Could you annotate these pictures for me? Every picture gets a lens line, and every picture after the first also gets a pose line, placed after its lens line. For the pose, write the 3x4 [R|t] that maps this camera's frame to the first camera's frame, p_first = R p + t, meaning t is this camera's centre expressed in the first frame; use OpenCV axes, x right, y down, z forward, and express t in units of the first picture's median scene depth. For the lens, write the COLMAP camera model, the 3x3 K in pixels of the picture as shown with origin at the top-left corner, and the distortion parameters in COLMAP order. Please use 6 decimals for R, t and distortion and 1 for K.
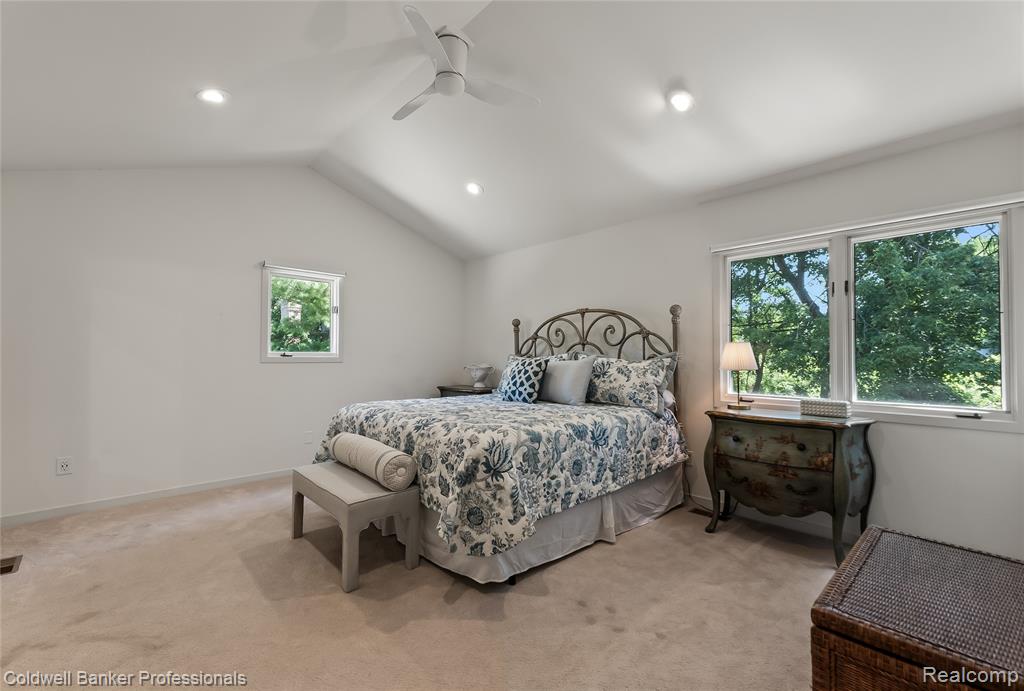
lens RADIAL K [[436.3, 0, 512.0], [0, 436.3, 345.5], [0, 0, 1]] dist [-0.057956, -0.000011]
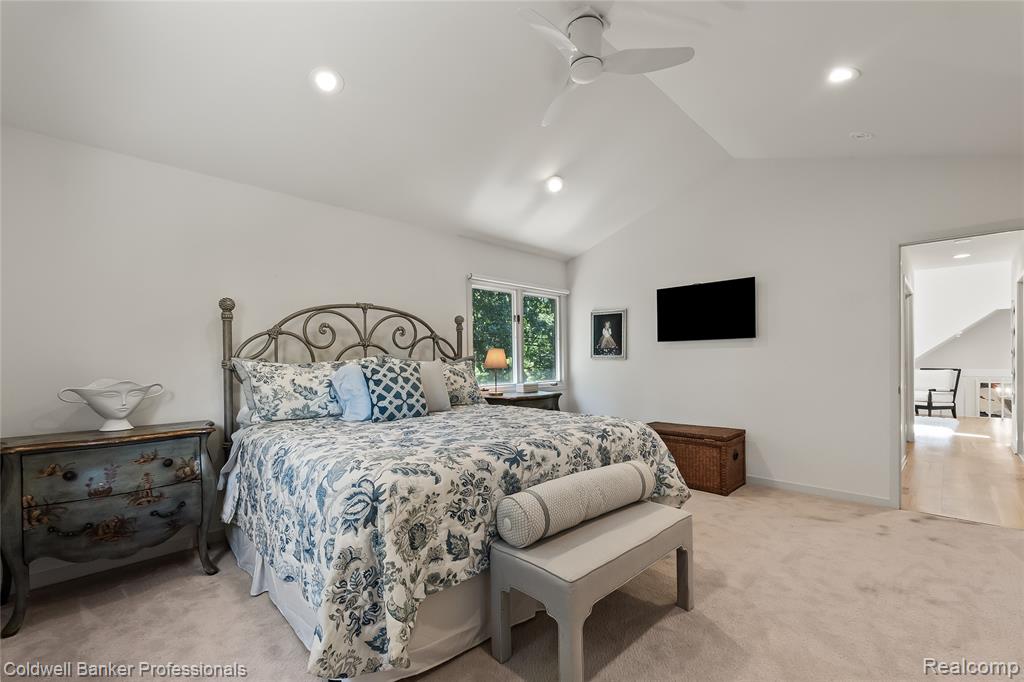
lens RADIAL K [[432.3, 0, 510.6], [0, 432.3, 352.0], [0, 0, 1]] dist [0.016603, 0.000031]
pose [[-0.035067, 0.012434, 0.999308, -0.738663], [-0.014578, 0.999810, -0.012952, 0.016937], [-0.999279, -0.015022, -0.034879, 0.809869]]
